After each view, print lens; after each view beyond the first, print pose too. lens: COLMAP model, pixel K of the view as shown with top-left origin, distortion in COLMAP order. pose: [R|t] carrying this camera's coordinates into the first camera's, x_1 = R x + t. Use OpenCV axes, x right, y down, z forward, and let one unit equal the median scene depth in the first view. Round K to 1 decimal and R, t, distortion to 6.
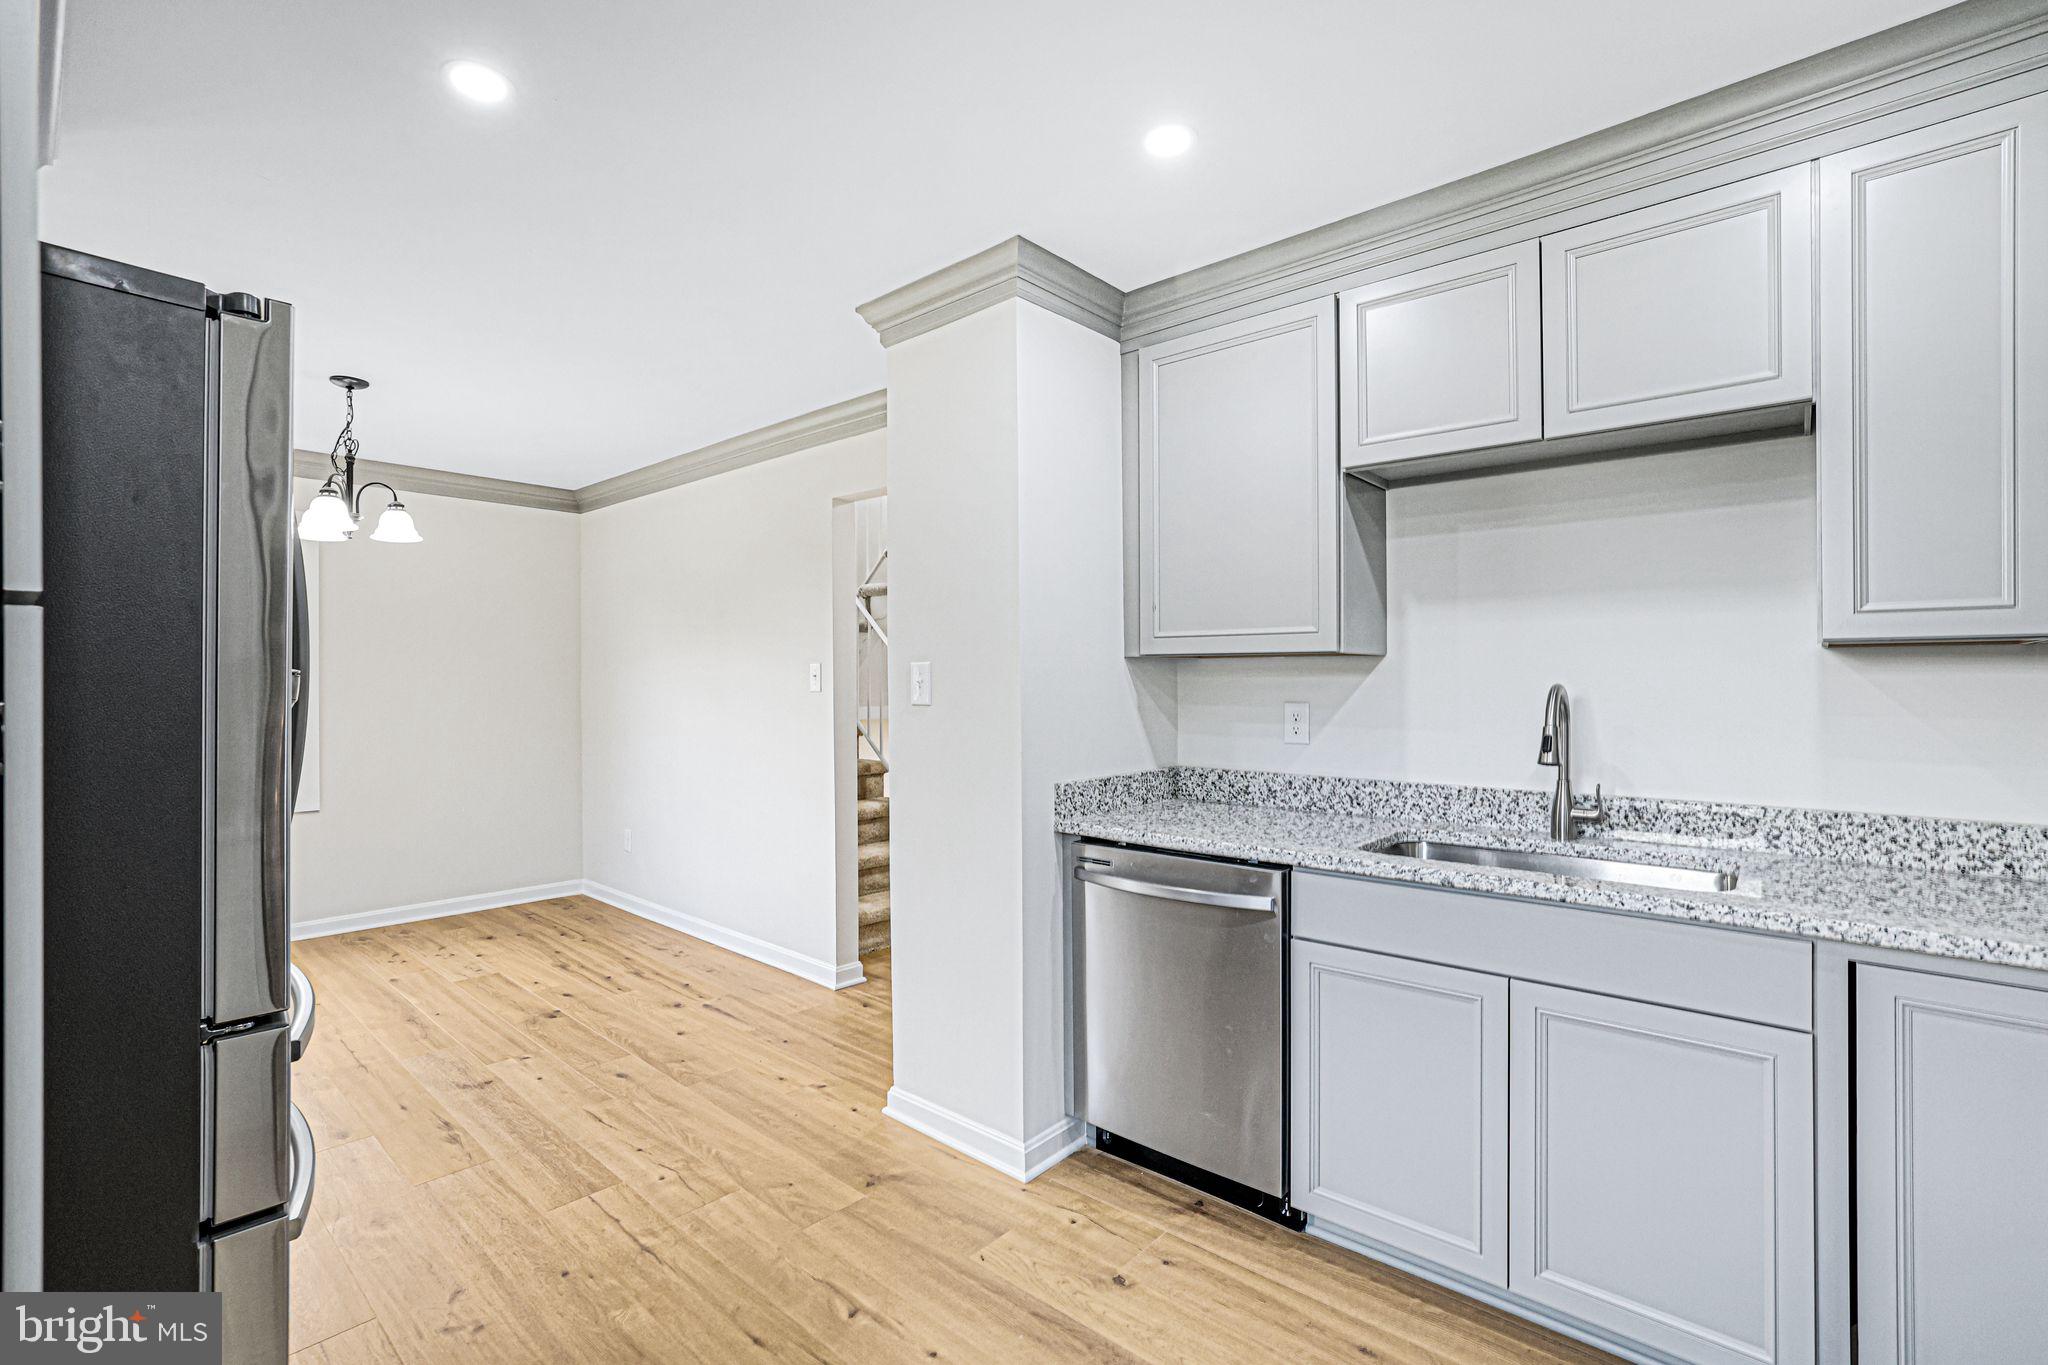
lens RADIAL K [[897.7, 0, 1018.9], [0, 897.7, 680.7], [0, 0, 1]] dist [-0.042360, 0.015322]
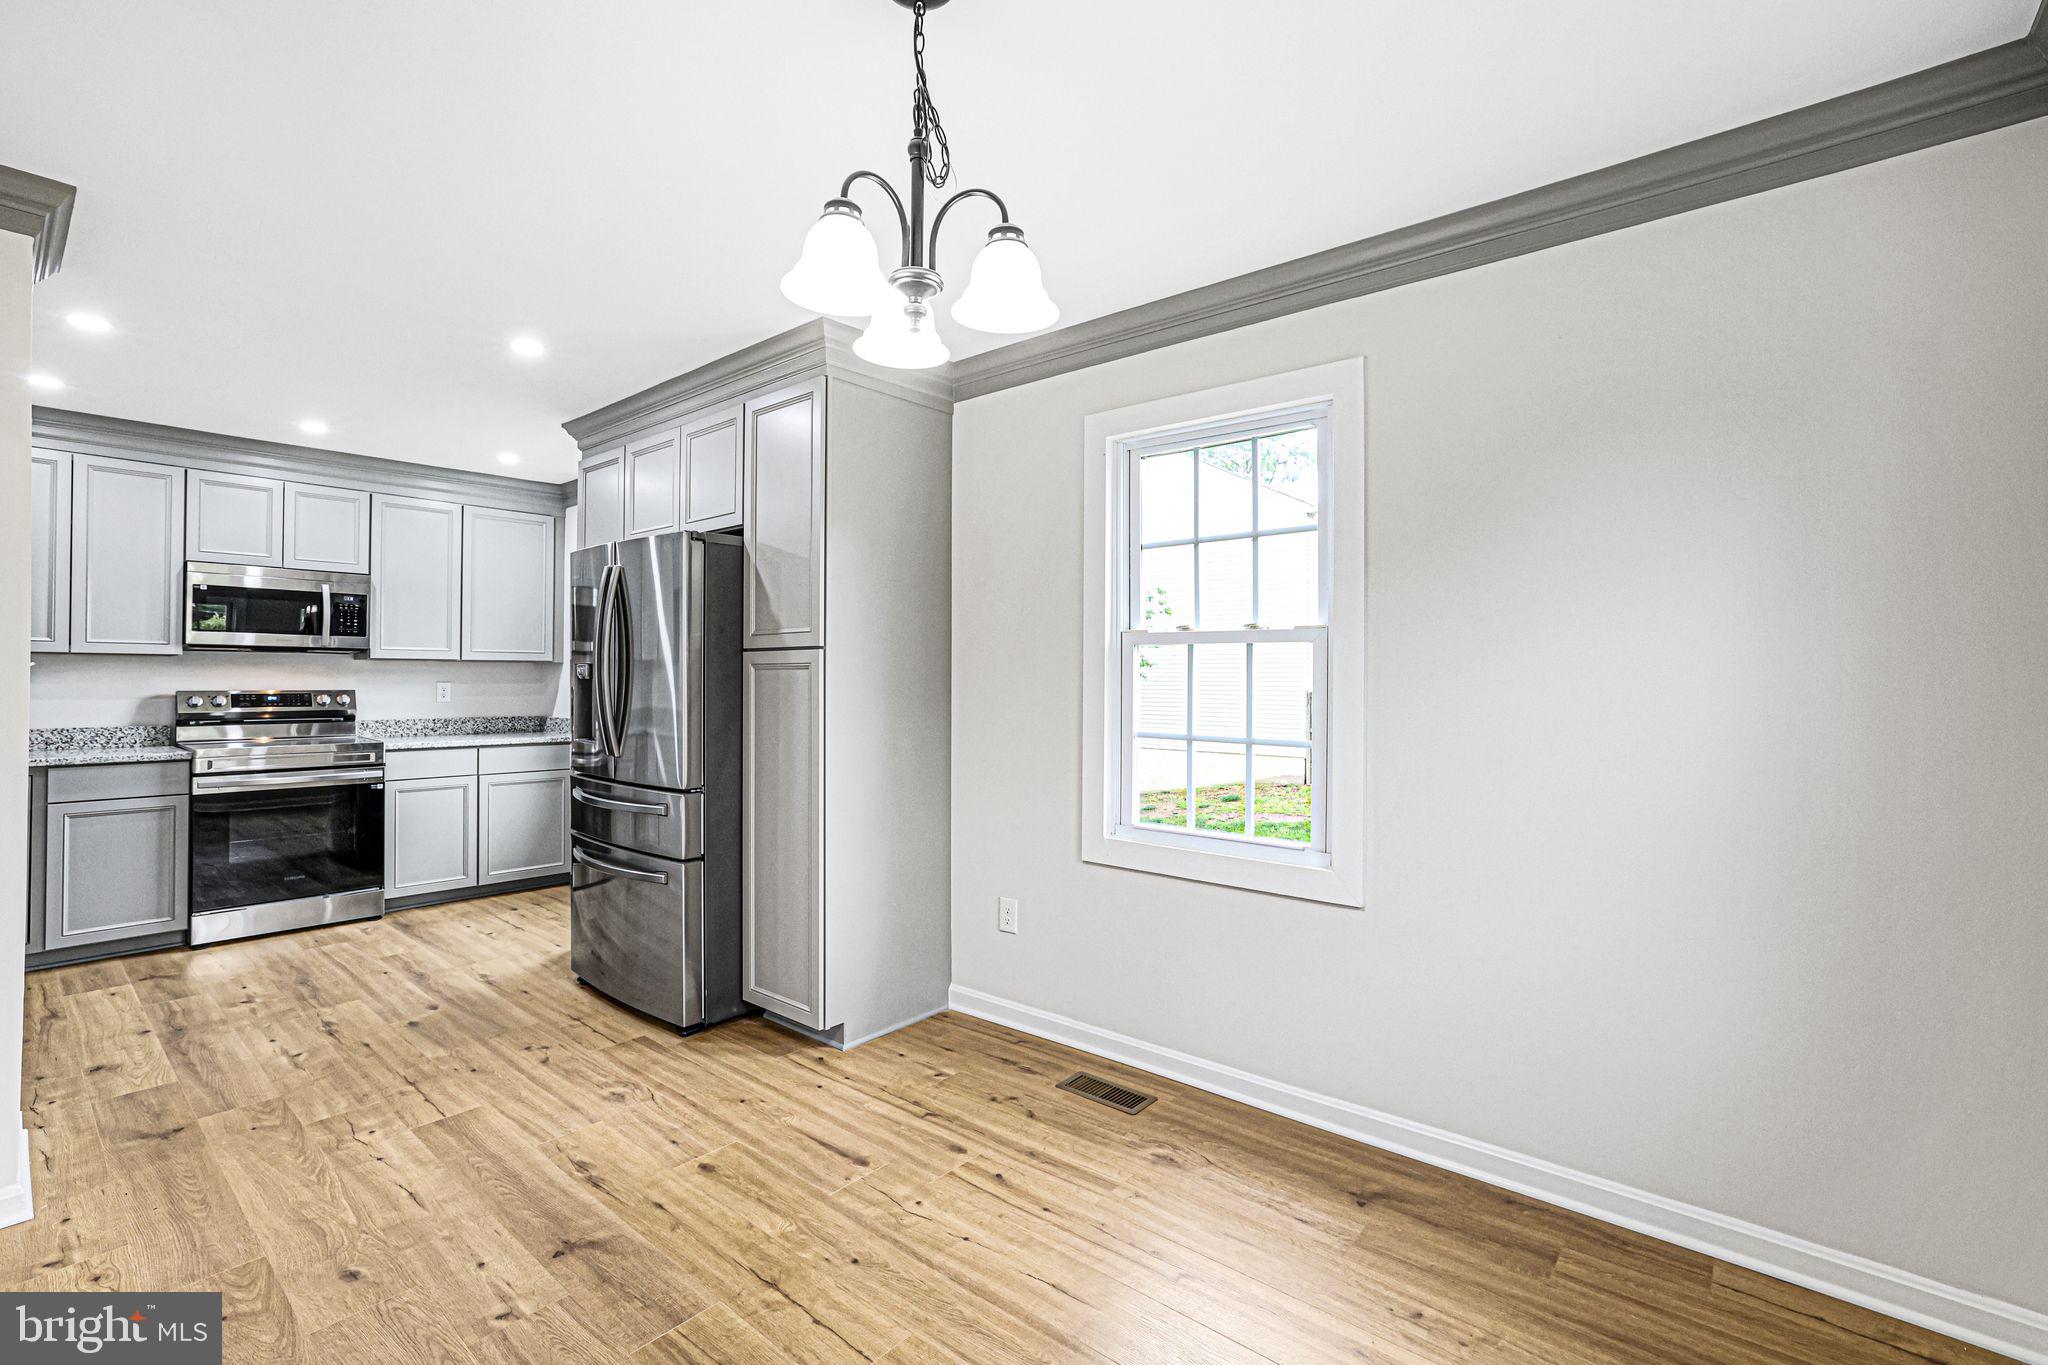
lens RADIAL K [[925.9, 0, 1045.8], [0, 925.9, 665.6], [0, 0, 1]] dist [-0.039686, 0.012792]
pose [[-0.999335, -0.006662, -0.035838, -1.208032], [-0.005965, 0.999791, -0.019546, 0.016457], [0.035960, -0.019319, -0.999166, 2.189541]]
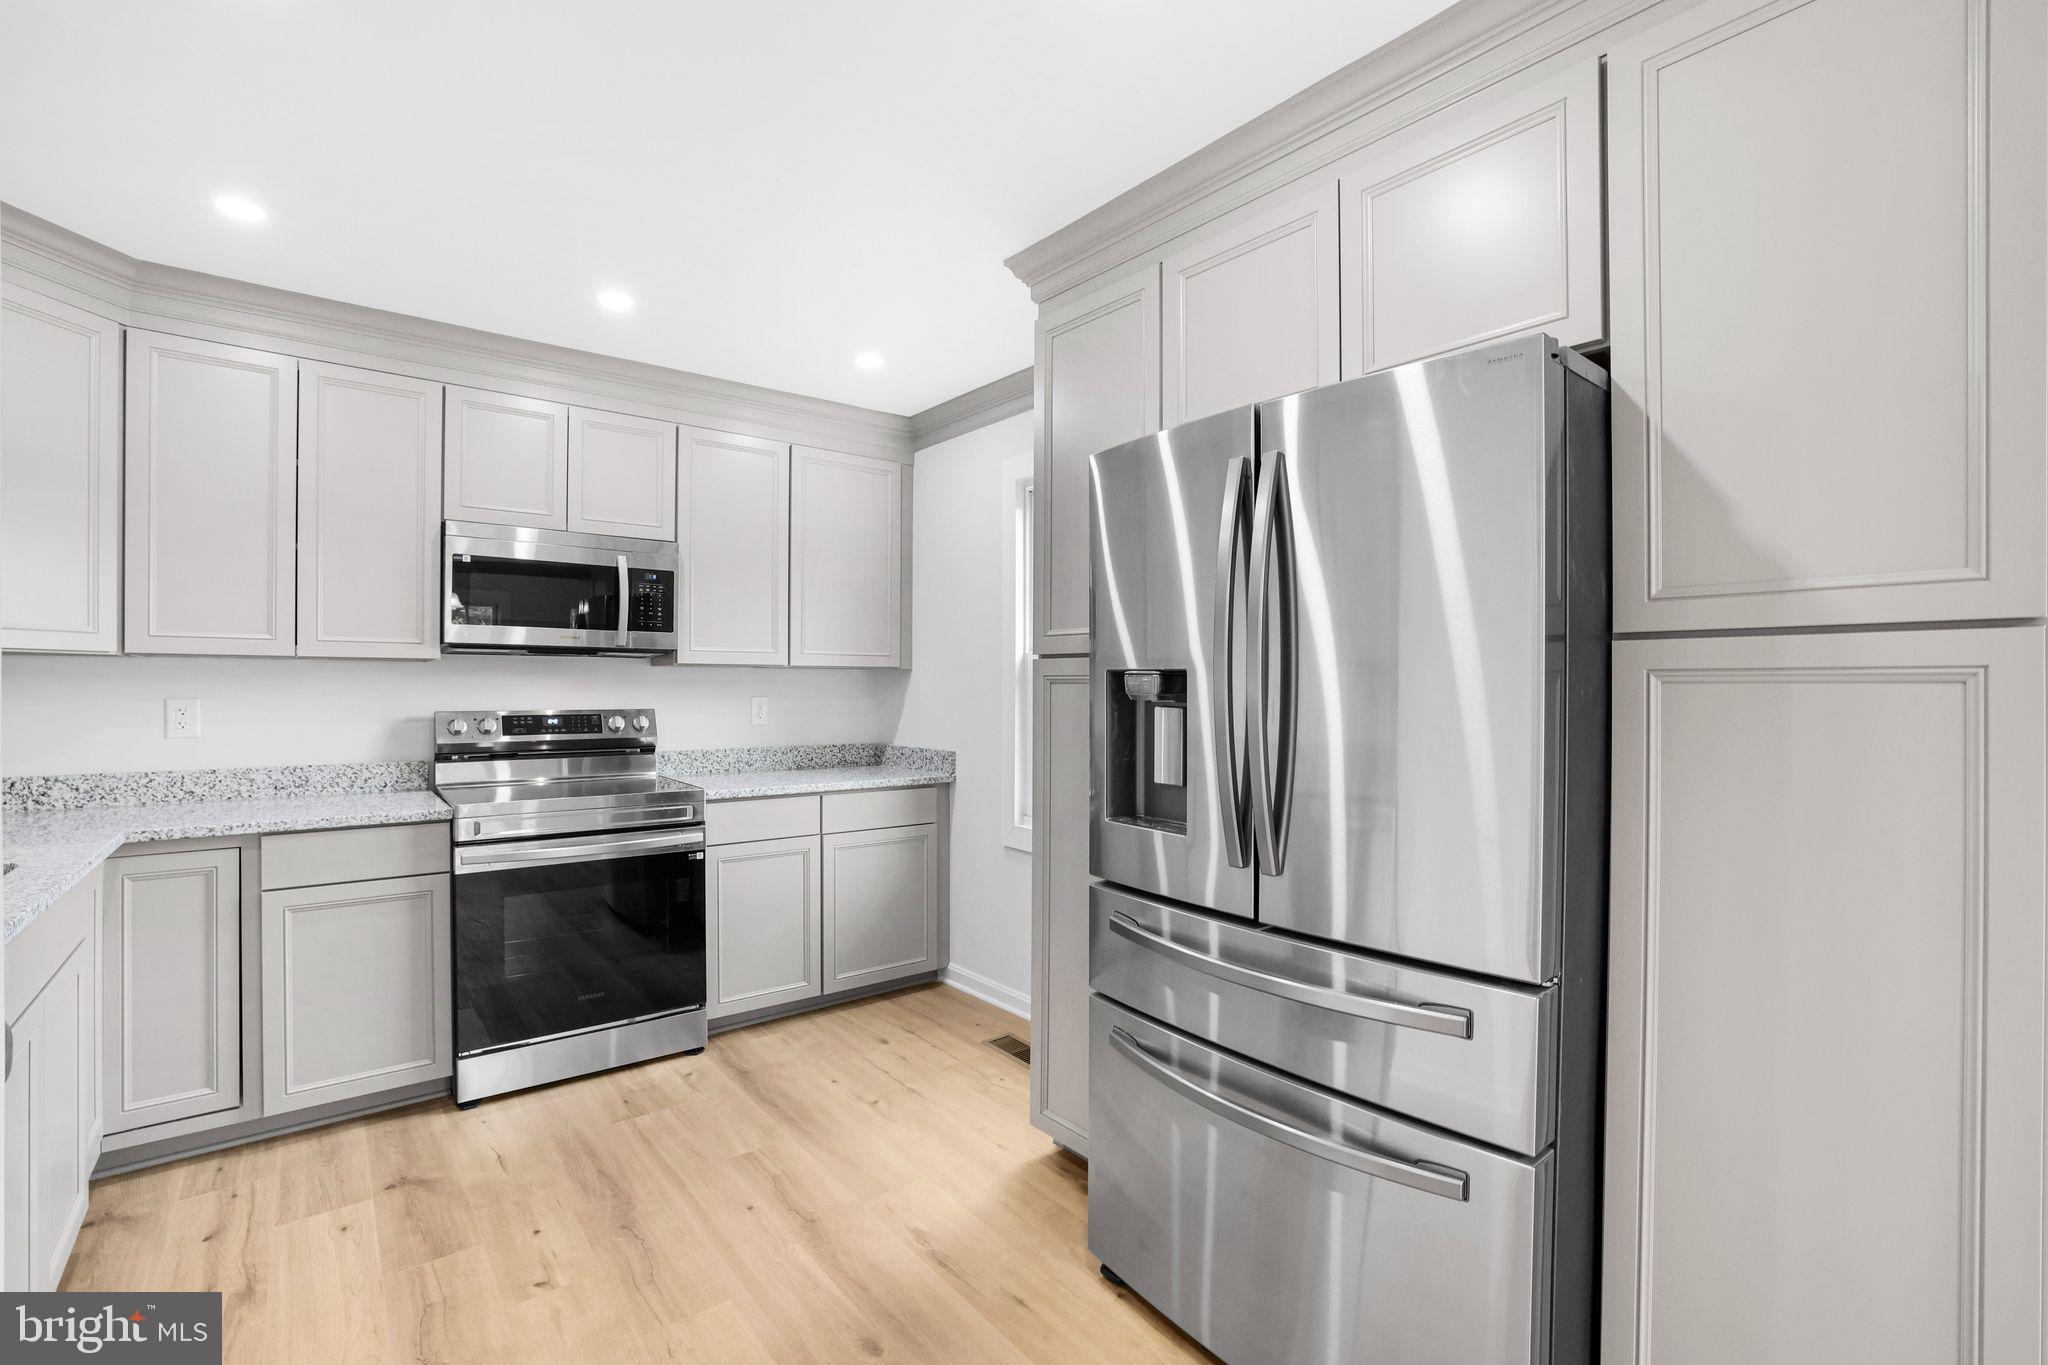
lens RADIAL K [[925.9, 0, 1026.6], [0, 925.9, 683.8], [0, 0, 1]] dist [-0.039686, 0.012792]
pose [[-0.986252, -0.005999, 0.165141, -0.453988], [-0.006926, 0.999963, -0.005041, 0.002087], [-0.165105, -0.006116, -0.986257, 1.320517]]
